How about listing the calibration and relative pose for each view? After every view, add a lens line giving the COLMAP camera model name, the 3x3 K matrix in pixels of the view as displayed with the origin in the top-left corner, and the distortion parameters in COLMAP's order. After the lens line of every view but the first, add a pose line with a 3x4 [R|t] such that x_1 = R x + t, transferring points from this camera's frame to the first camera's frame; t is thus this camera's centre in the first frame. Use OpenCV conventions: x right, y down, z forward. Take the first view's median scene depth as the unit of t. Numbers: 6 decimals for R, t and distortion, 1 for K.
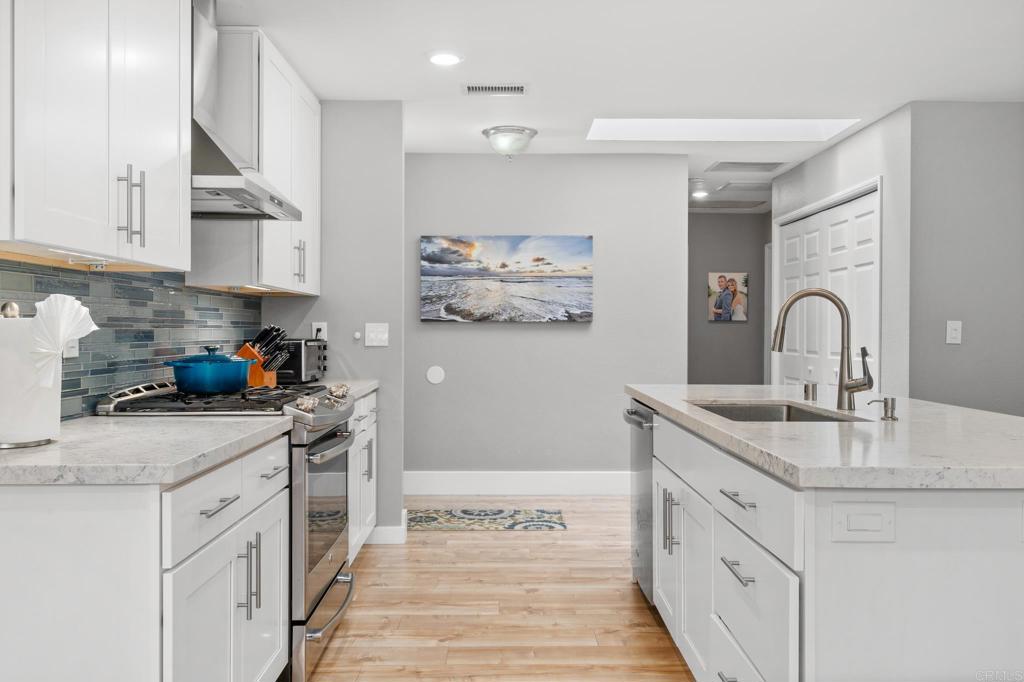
lens RADIAL K [[812.2, 0, 512.0], [0, 812.2, 341.0], [0, 0, 1]] dist [0.001762, 0.000035]
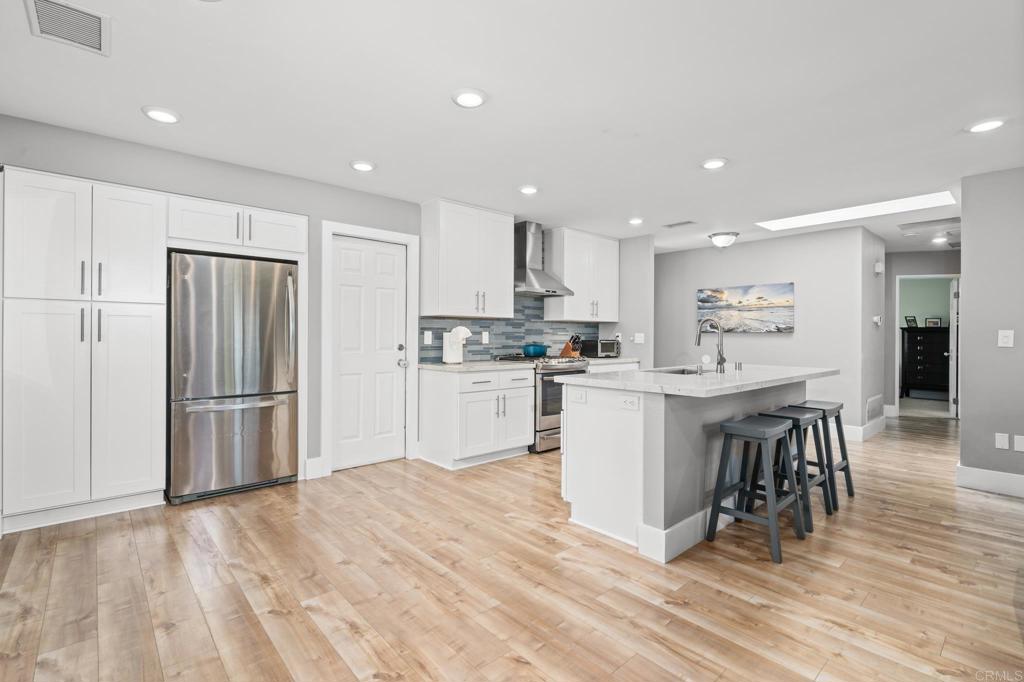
lens RADIAL K [[475.3, 0, 512.0], [0, 475.3, 341.0], [0, 0, 1]] dist [-0.002928, -0.000274]
pose [[0.662229, 0.008463, -0.749254, 0.599517], [-0.013261, 0.999912, -0.000427, 0.004932], [0.749185, 0.010219, 0.662283, -0.153234]]
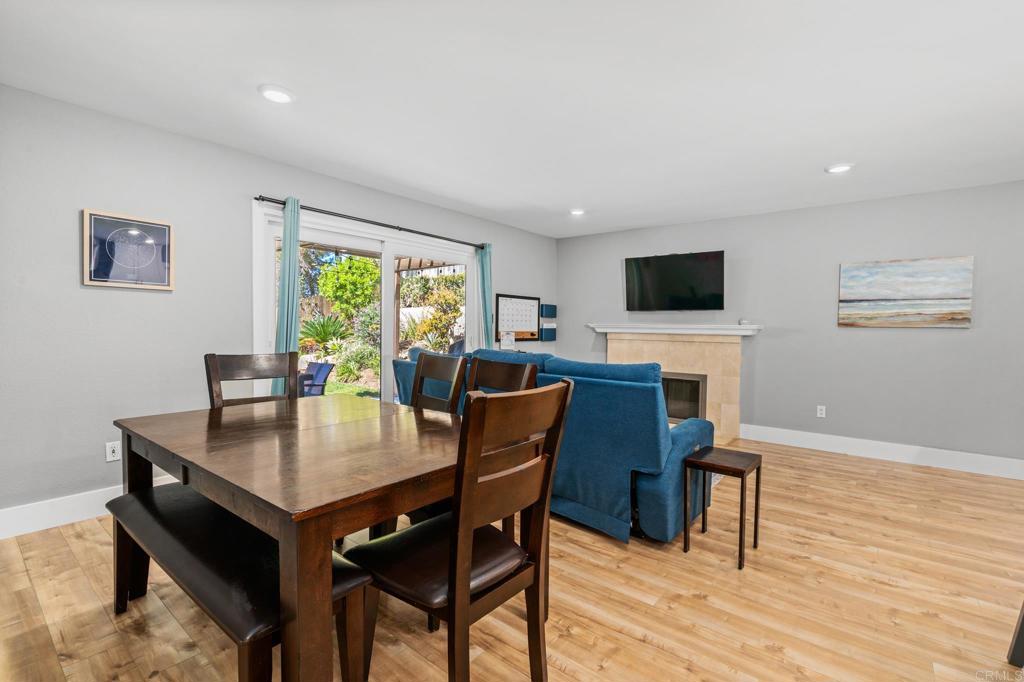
lens RADIAL K [[465.7, 0, 509.5], [0, 465.7, 342.2], [0, 0, 1]] dist [-0.009633, 0.000383]
pose [[-0.768340, -0.033889, 0.639144, 0.474461], [-0.007461, 0.999004, 0.044000, -0.011920], [-0.639998, 0.029038, -0.767827, 1.000464]]
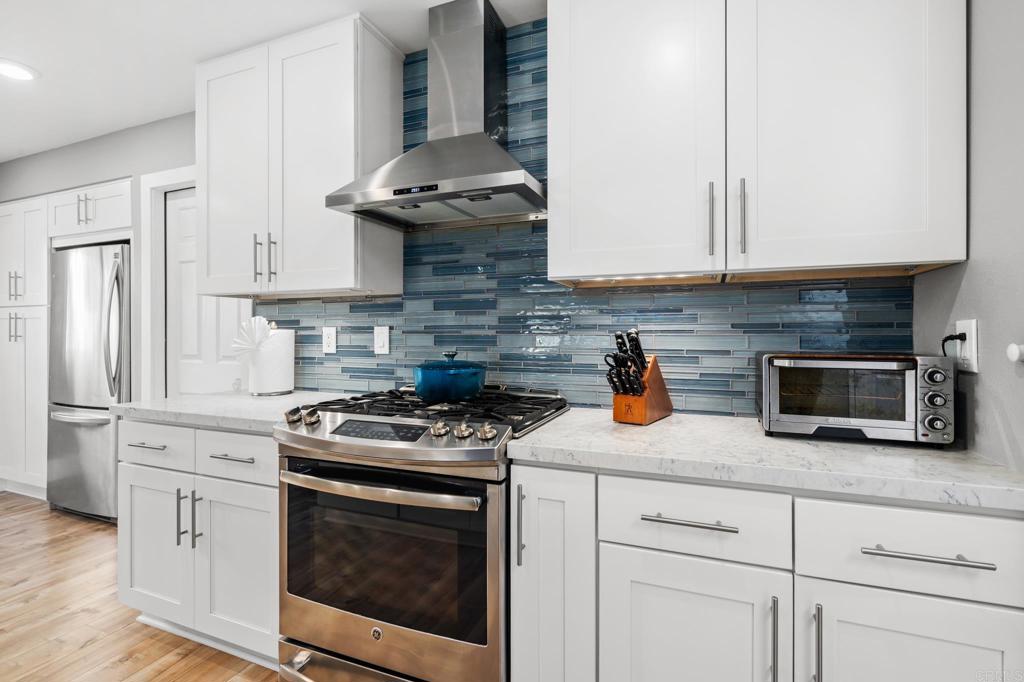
lens RADIAL K [[473.9, 0, 512.8], [0, 473.9, 330.5], [0, 0, 1]] dist [-0.004038, 0.000136]
pose [[-0.386459, -0.006762, -0.922282, 0.094239], [-0.012719, 0.999917, -0.002002, -0.013300], [0.922219, 0.010957, -0.386513, 0.872970]]
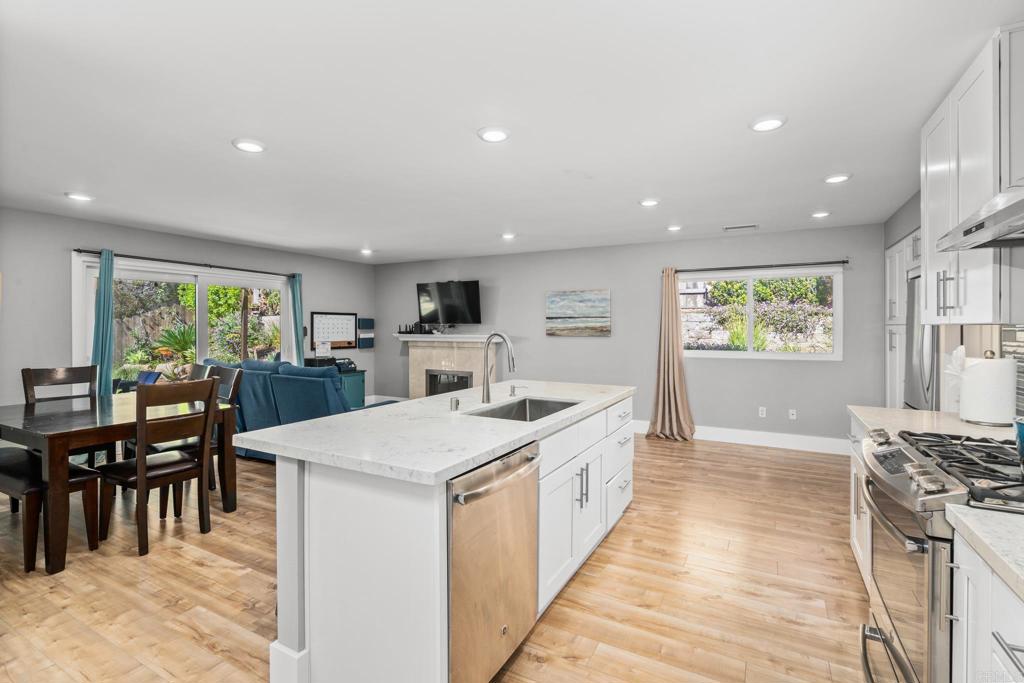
lens RADIAL K [[473.9, 0, 512.8], [0, 473.9, 331.0], [0, 0, 1]] dist [-0.004038, 0.000136]
pose [[-0.872146, -0.006487, 0.489203, -0.075666], [0.003713, 0.999796, 0.019877, -0.052273], [-0.489232, 0.019152, -0.871943, 1.115964]]
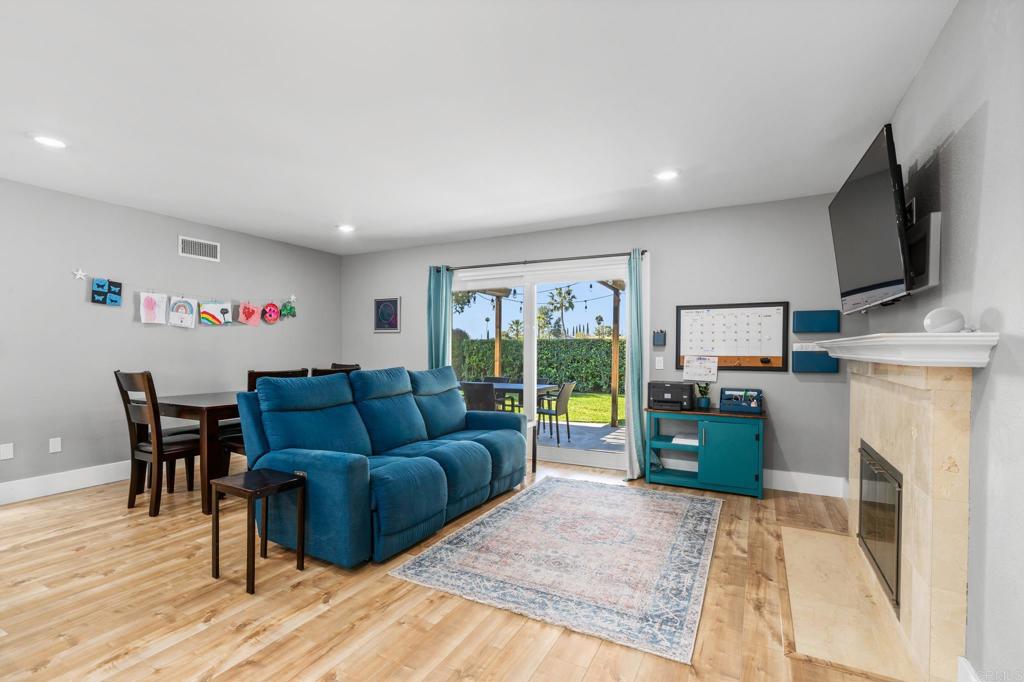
lens RADIAL K [[469.2, 0, 499.6], [0, 469.2, 352.7], [0, 0, 1]] dist [-0.001251, 0.000418]
pose [[0.490343, -0.010811, 0.871463, 0.284397], [0.011305, 0.999918, 0.006044, -0.000923], [-0.871456, 0.006888, 0.490425, -0.125849]]
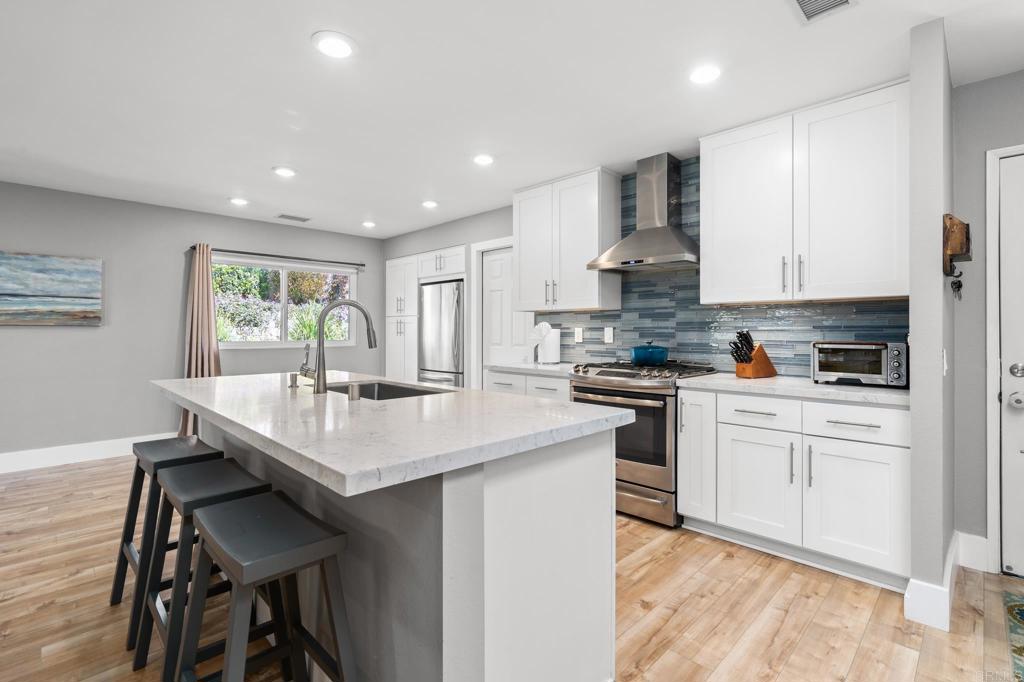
lens RADIAL K [[473.9, 0, 512.8], [0, 473.9, 330.5], [0, 0, 1]] dist [-0.004038, 0.000136]
pose [[-0.713717, -0.004710, -0.700418, 0.436603], [-0.012817, 0.999898, 0.006337, -0.014328], [0.700317, 0.013500, -0.713704, 1.060808]]
